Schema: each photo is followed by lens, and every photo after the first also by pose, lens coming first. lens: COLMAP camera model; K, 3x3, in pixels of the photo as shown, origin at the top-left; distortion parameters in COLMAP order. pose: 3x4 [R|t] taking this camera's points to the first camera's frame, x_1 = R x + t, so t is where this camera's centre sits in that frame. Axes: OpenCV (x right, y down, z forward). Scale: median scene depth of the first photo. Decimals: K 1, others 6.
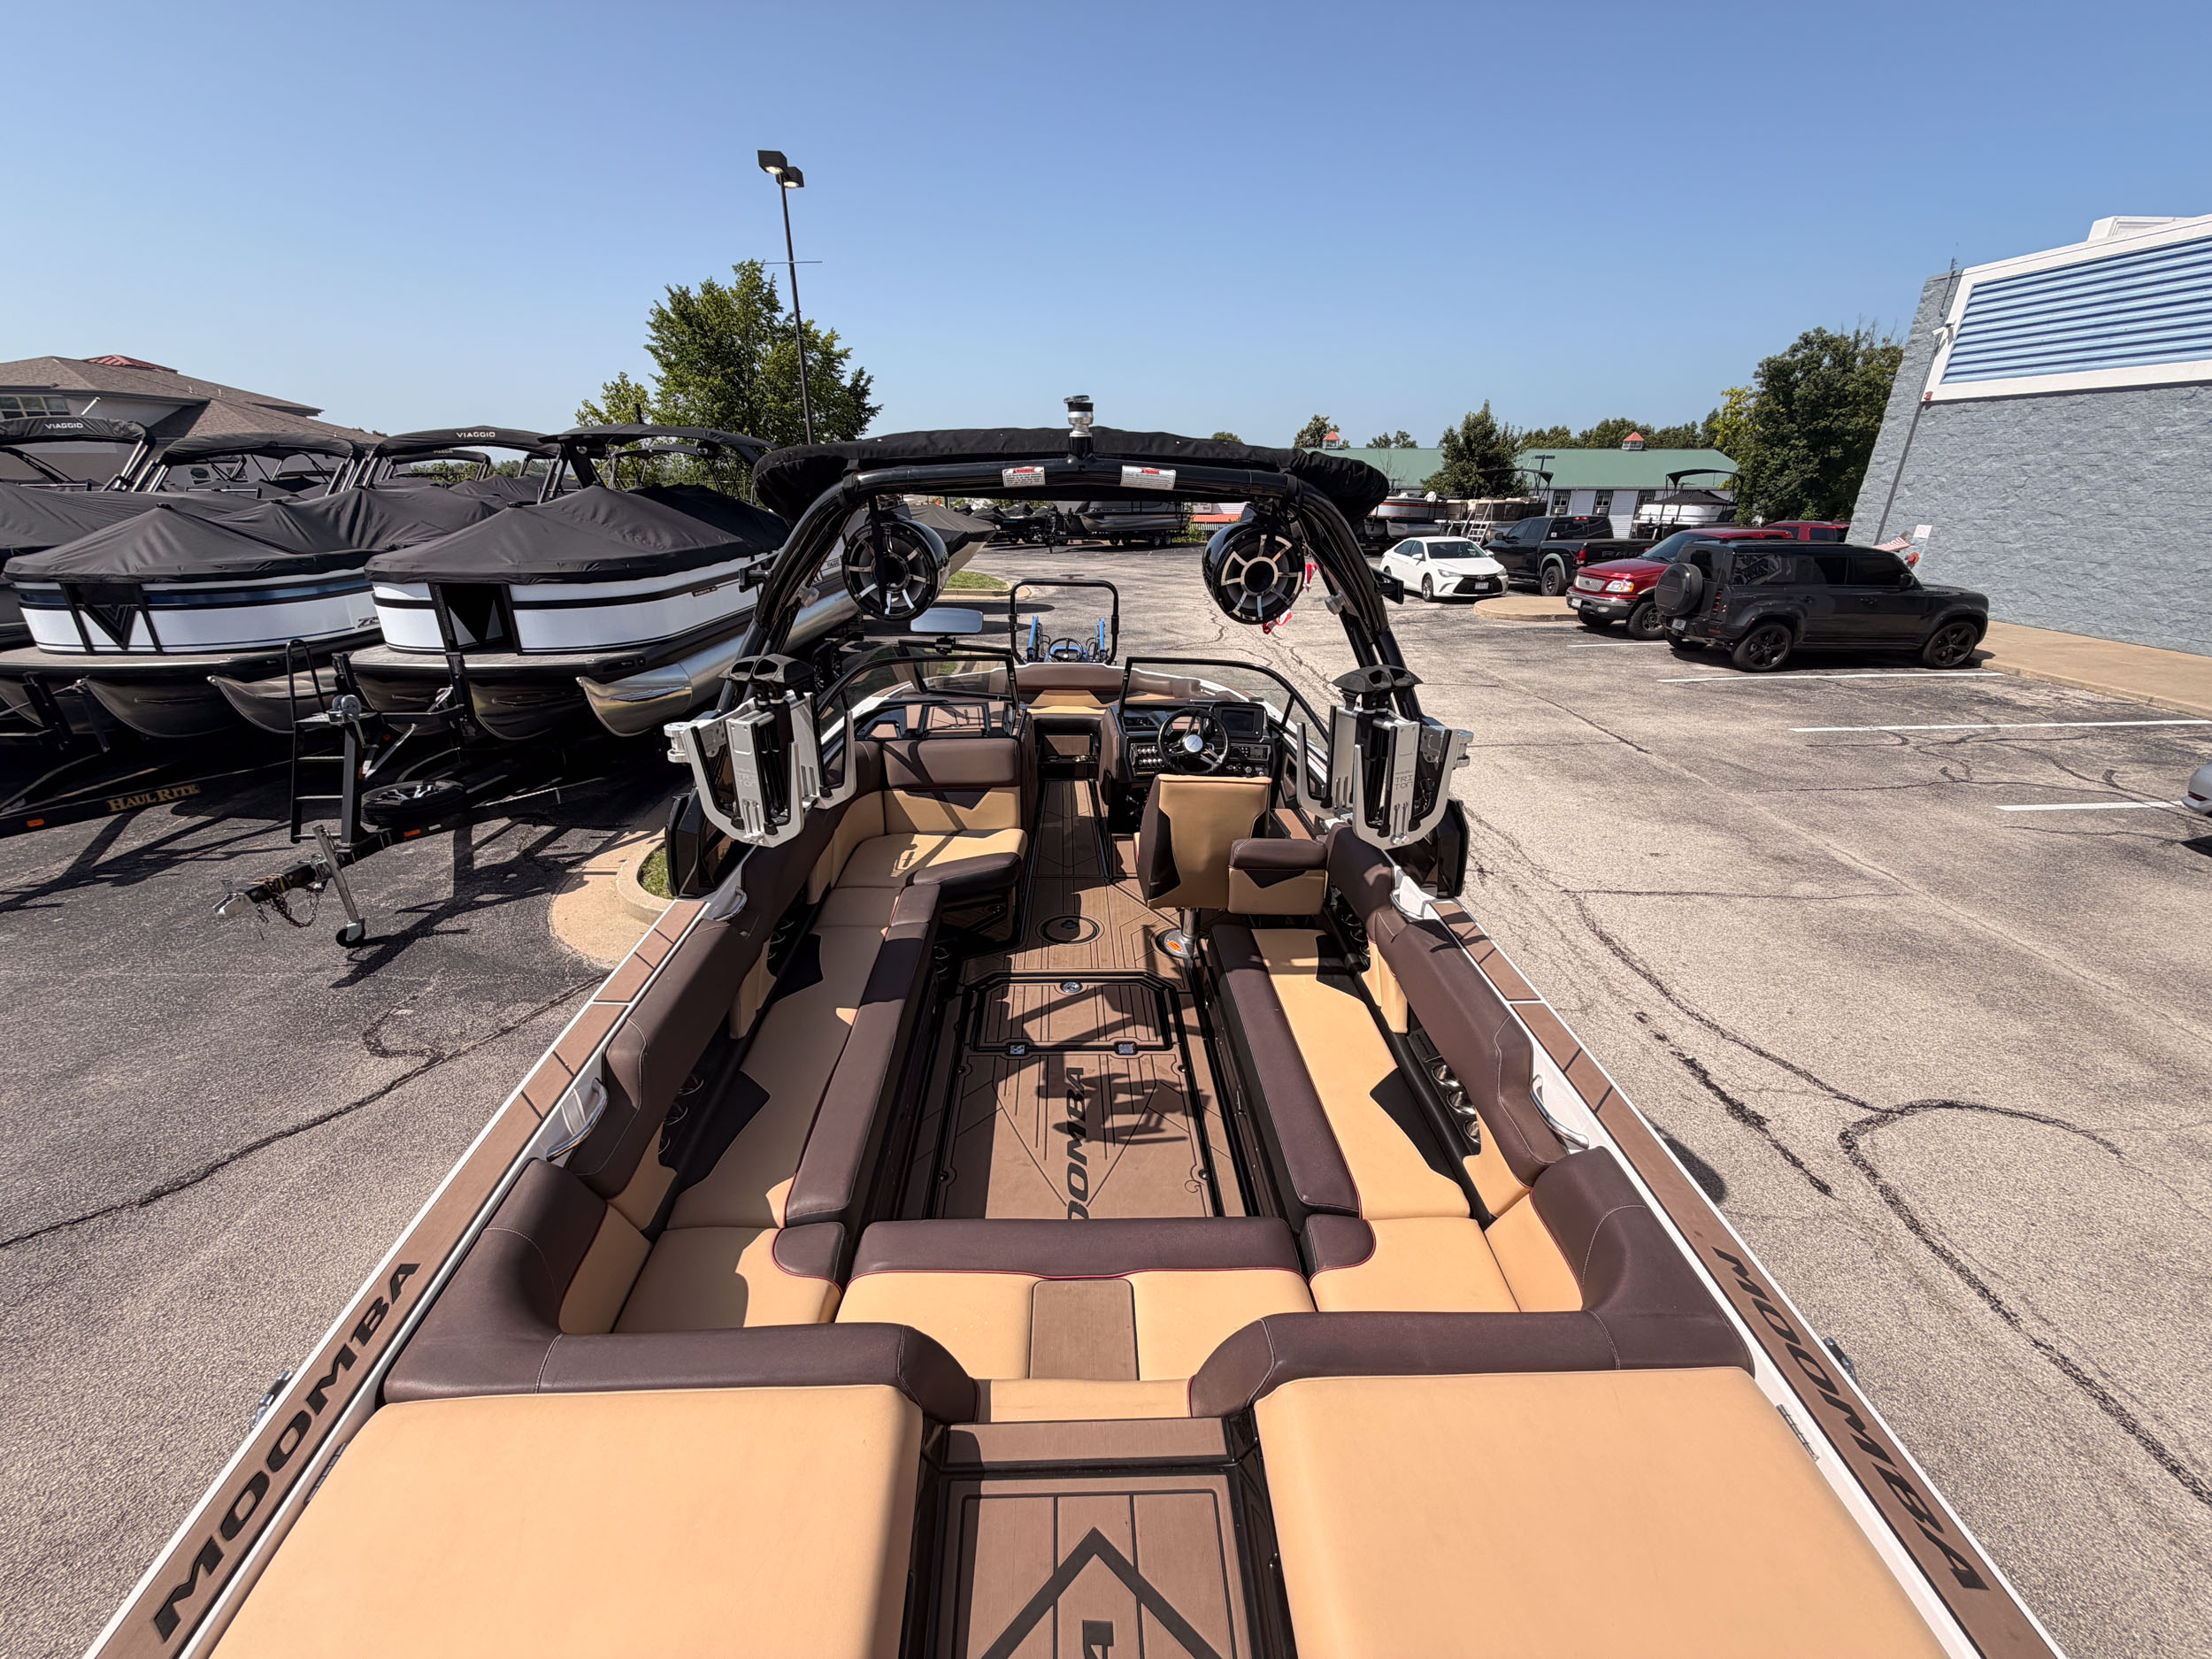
lens RADIAL K [[880.9, 0, 1102.7], [0, 880.9, 823.9], [0, 0, 1]] dist [0.000349, 0.000672]
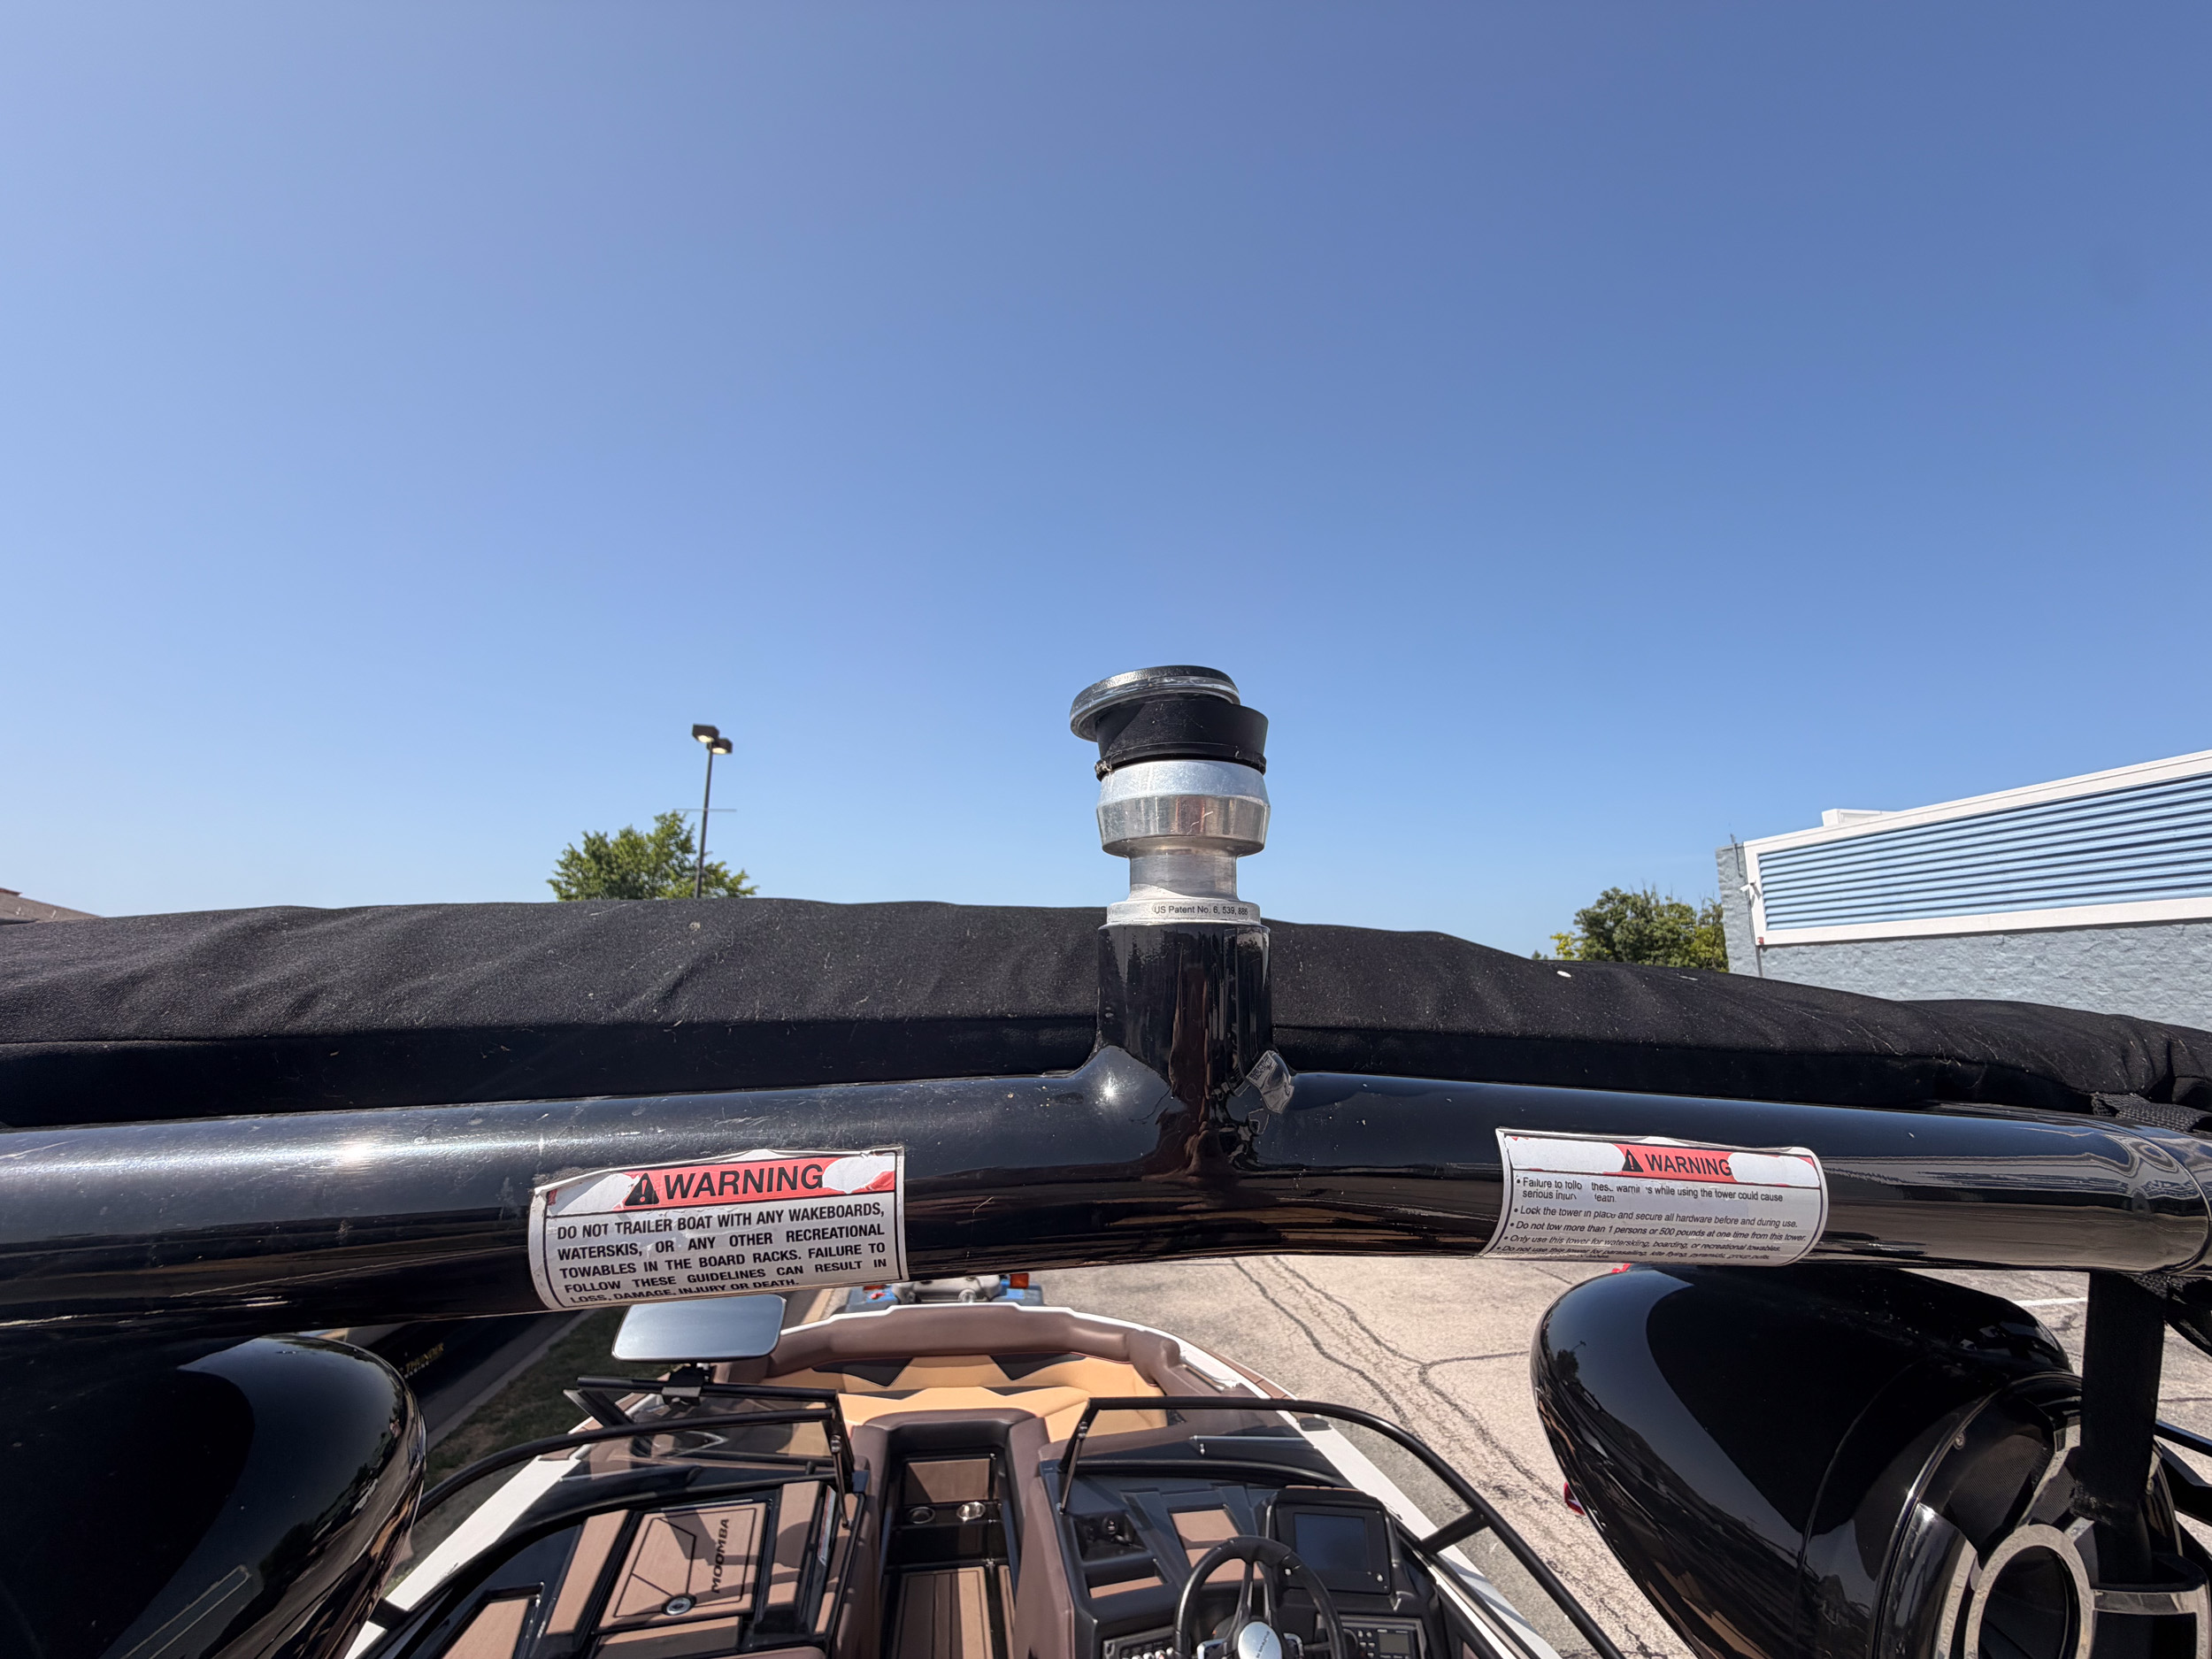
lens RADIAL K [[885.8, 0, 1106.0], [0, 885.8, 829.5], [0, 0, 1]] dist [0.001692, 0.000288]
pose [[0.992640, 0.027812, 0.117864, -0.015432], [0.040106, 0.842847, -0.536656, -0.106888], [-0.114267, 0.537434, 0.835529, 0.247683]]
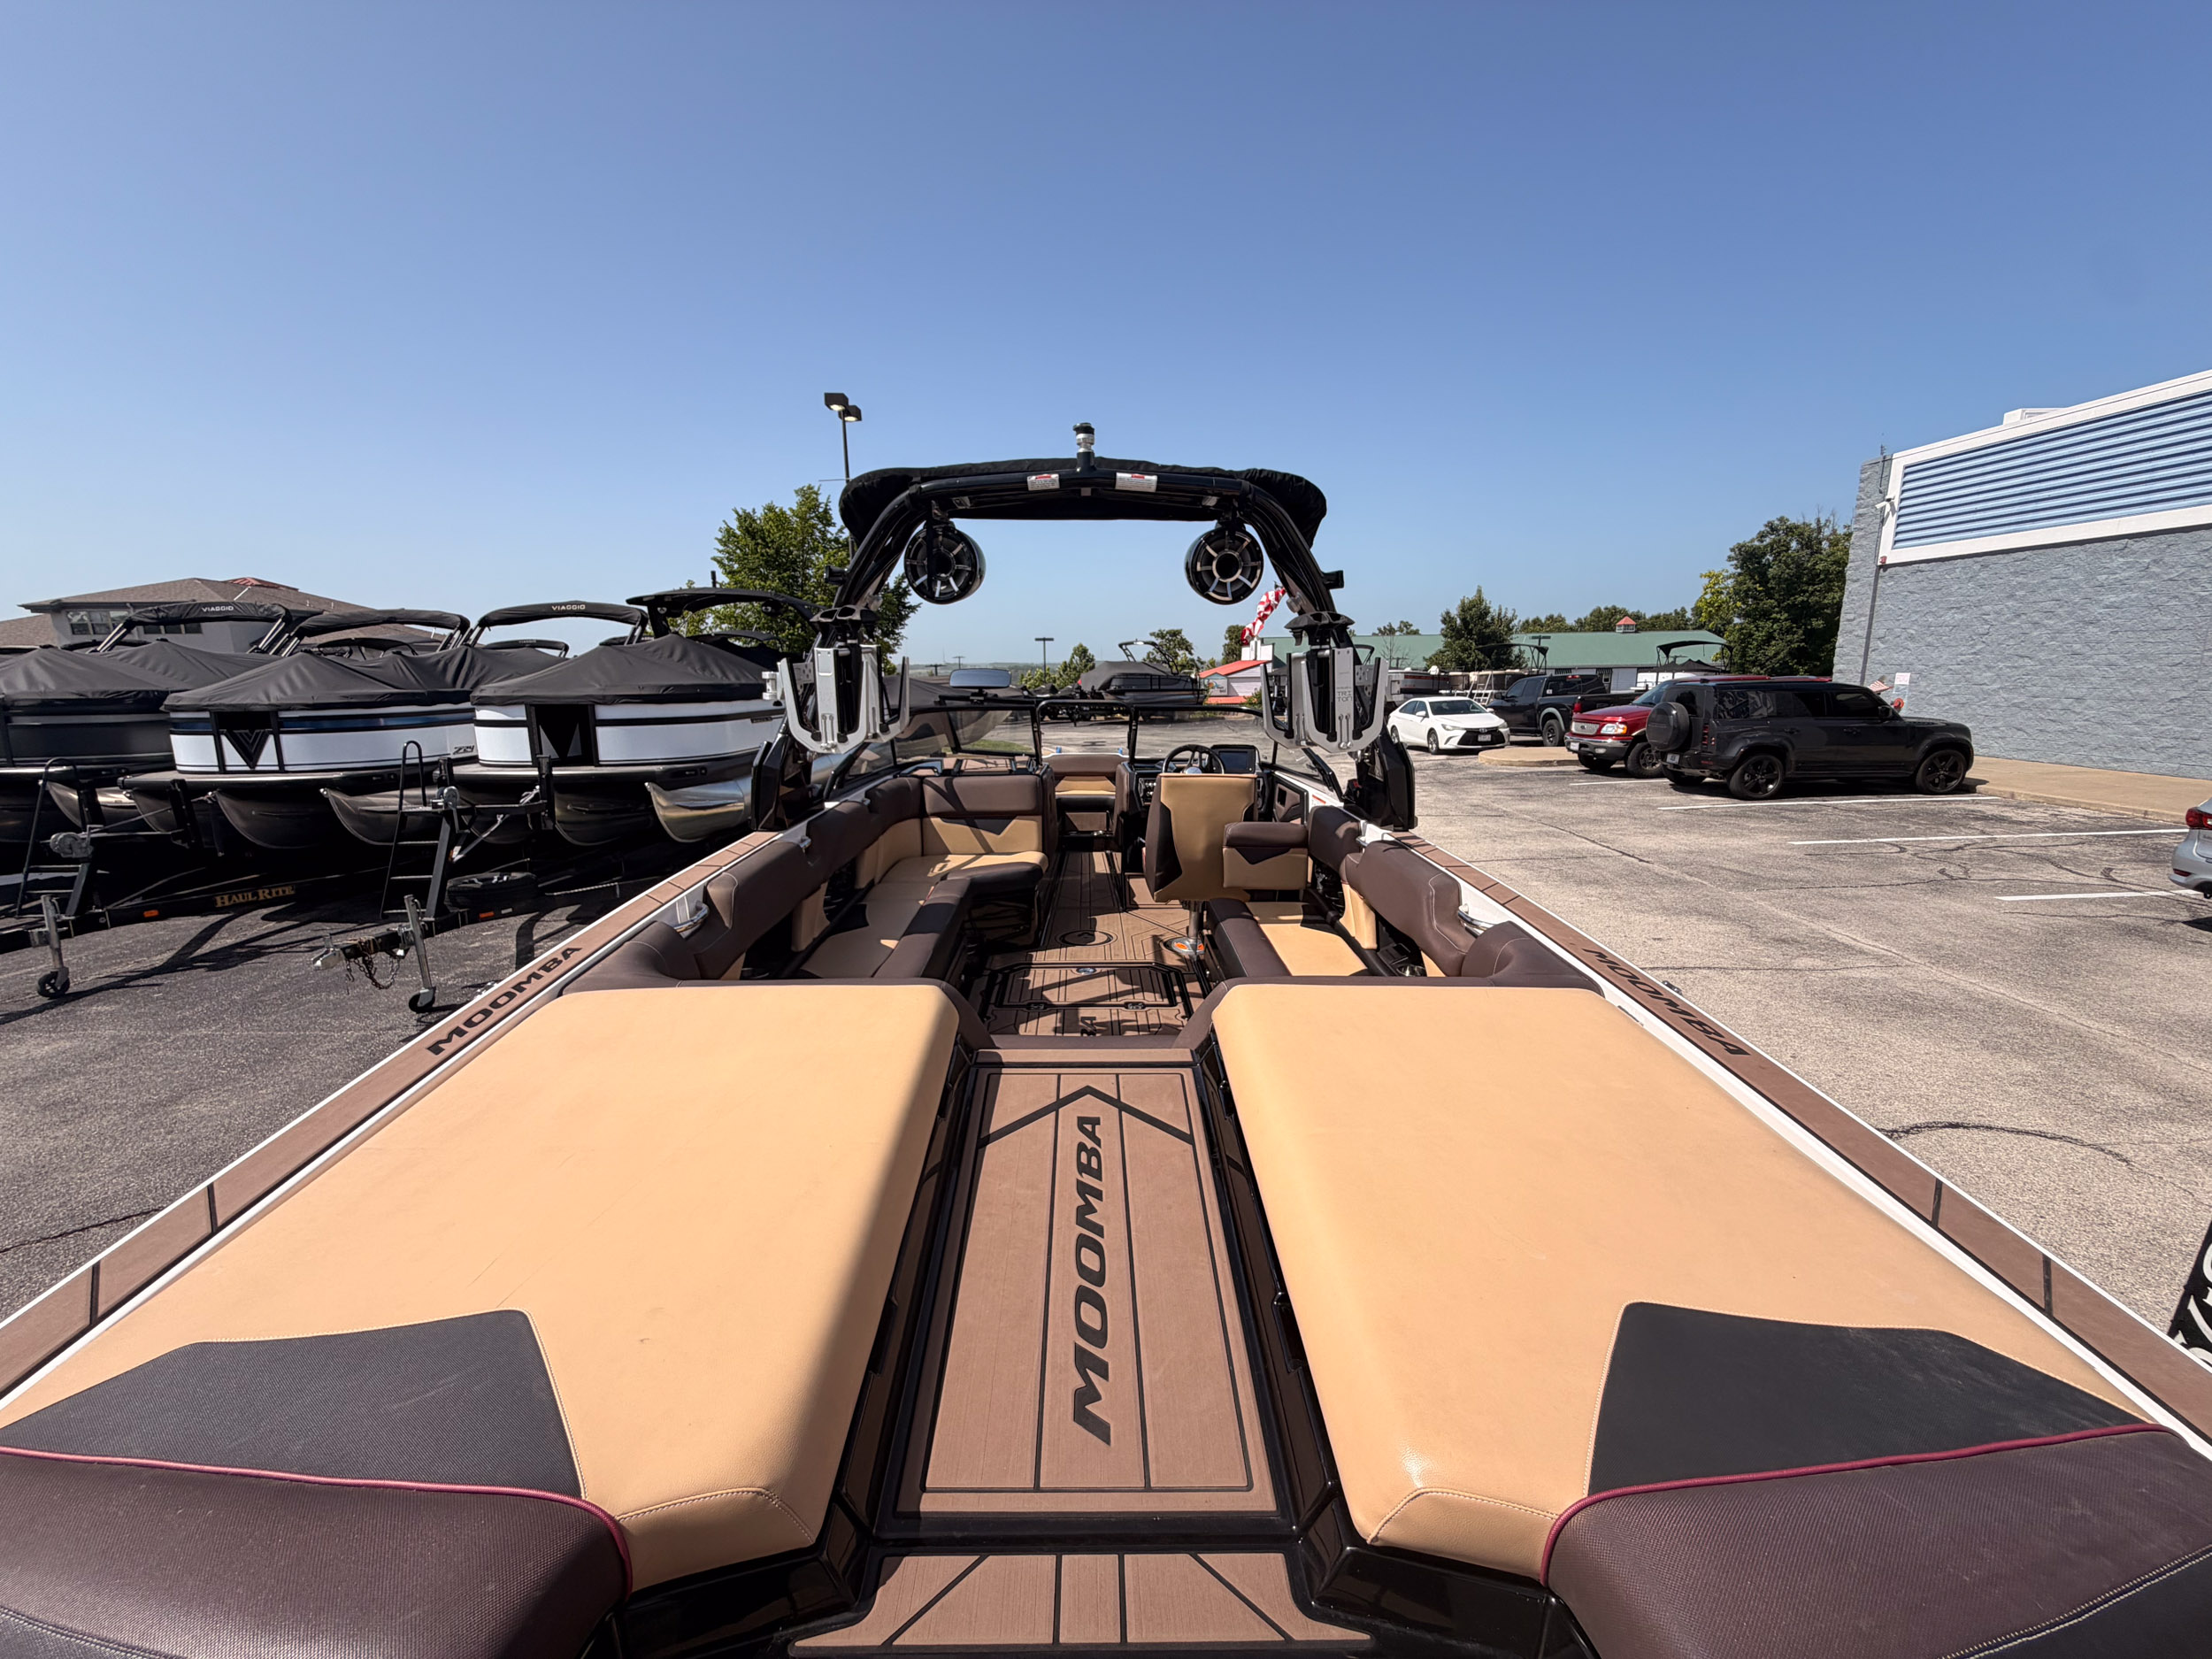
lens RADIAL K [[880.9, 0, 1102.7], [0, 880.9, 823.9], [0, 0, 1]] dist [0.000349, 0.000672]
pose [[0.999518, -0.014237, -0.027588, 0.008688], [0.008350, 0.979185, -0.202797, 0.110741], [0.029901, 0.202469, 0.978832, -0.058001]]
